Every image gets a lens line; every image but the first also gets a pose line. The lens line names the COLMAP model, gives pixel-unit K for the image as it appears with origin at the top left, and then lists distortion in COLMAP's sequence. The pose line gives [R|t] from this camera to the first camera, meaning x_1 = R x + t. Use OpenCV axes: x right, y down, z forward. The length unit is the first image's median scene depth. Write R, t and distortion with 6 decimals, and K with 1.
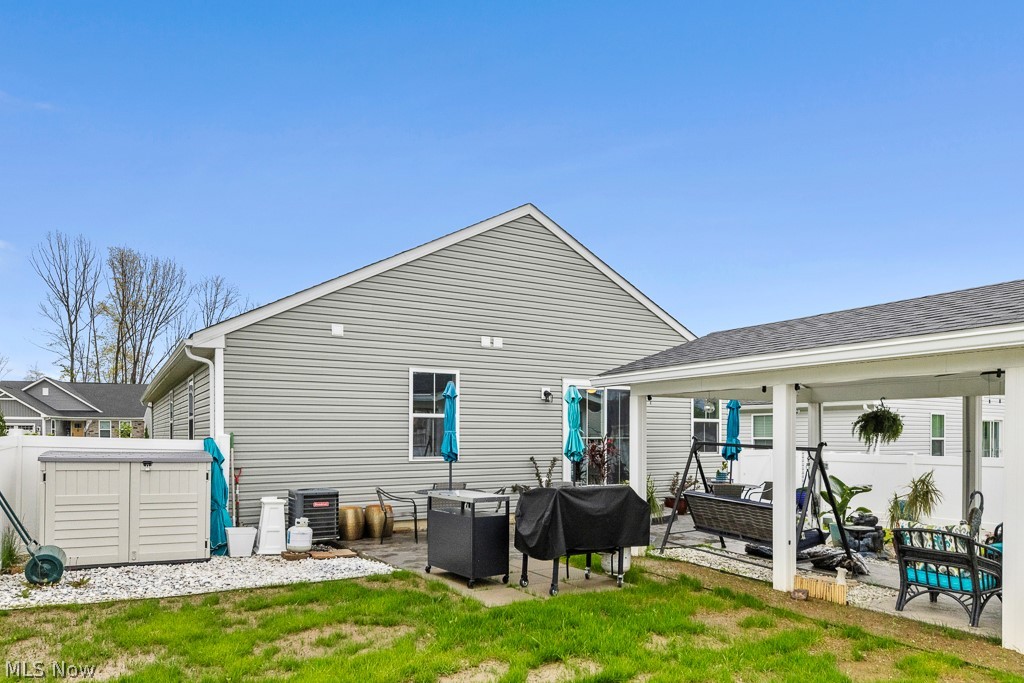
lens RADIAL K [[661.7, 0, 512.0], [0, 661.7, 393.2], [0, 0, 1]] dist [0.002887, 0.002119]
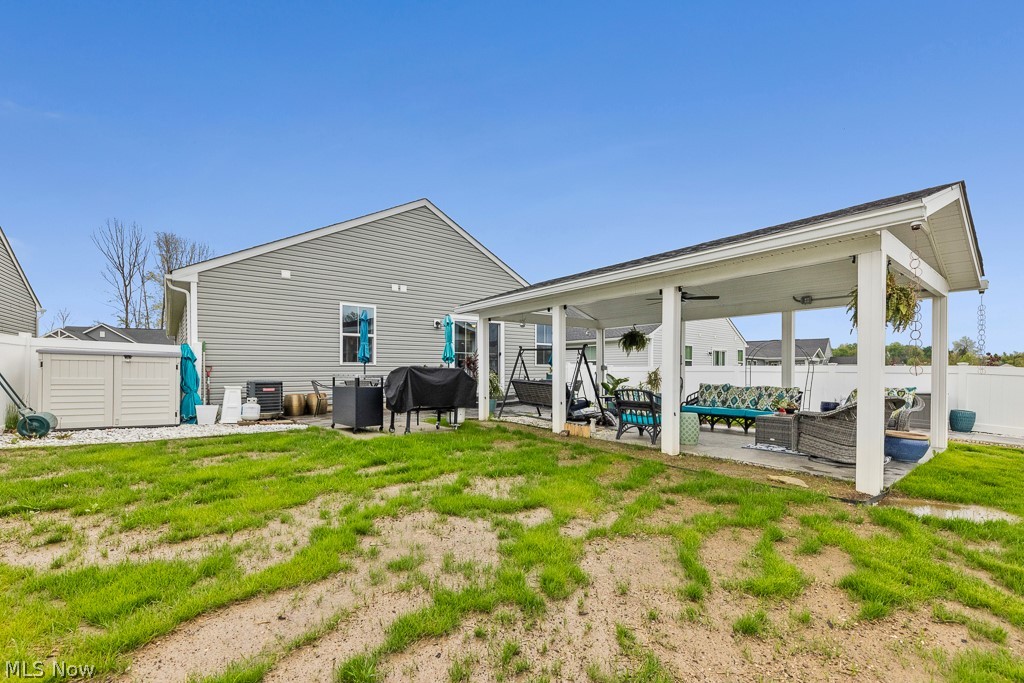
lens RADIAL K [[429.0, 0, 512.0], [0, 429.0, 341.5], [0, 0, 1]] dist [-0.000272, -0.000165]
pose [[0.989869, 0.006496, 0.141836, 0.127753], [-0.006773, 0.999976, 0.001466, 0.062831], [-0.141823, -0.002412, 0.989889, -0.026901]]
